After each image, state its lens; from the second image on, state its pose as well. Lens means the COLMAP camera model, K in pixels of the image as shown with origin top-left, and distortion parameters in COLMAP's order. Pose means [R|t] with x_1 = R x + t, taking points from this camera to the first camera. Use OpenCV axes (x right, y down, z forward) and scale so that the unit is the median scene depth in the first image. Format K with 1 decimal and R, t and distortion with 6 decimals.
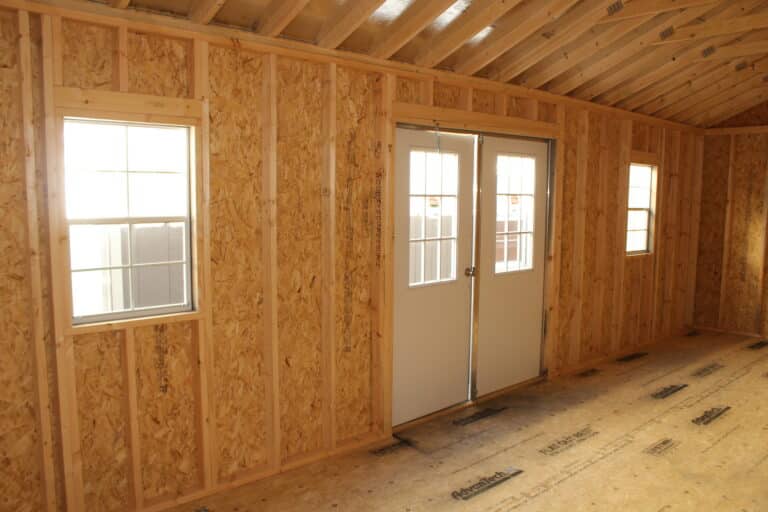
lens RADIAL K [[654.6, 0, 382.3], [0, 654.6, 258.8], [0, 0, 1]] dist [-0.107912, 0.058047]
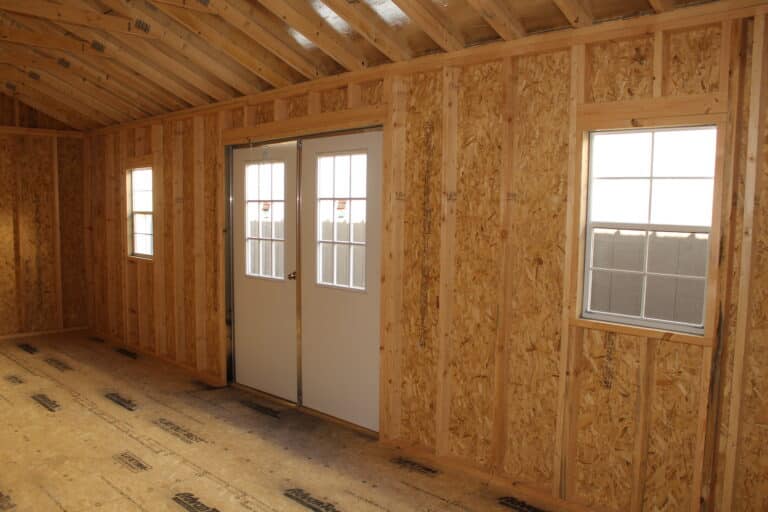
lens RADIAL K [[654.6, 0, 360.7], [0, 654.6, 252.3], [0, 0, 1]] dist [-0.107912, 0.058047]
pose [[-0.003718, 0.071389, -0.997442, 1.097048], [-0.094373, 0.992972, 0.071421, -0.093918], [0.995530, 0.094397, 0.003045, 1.048195]]
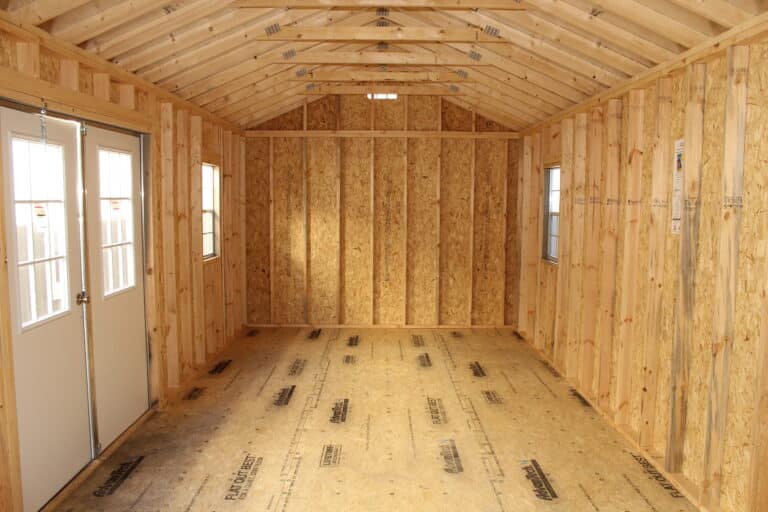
lens RADIAL K [[654.6, 0, 384.2], [0, 654.6, 262.1], [0, 0, 1]] dist [-0.107912, 0.058047]
pose [[0.681860, -0.074883, 0.727639, -0.165191], [0.070837, 0.996831, 0.036206, -0.023892], [-0.728044, 0.026856, 0.685004, 0.201430]]
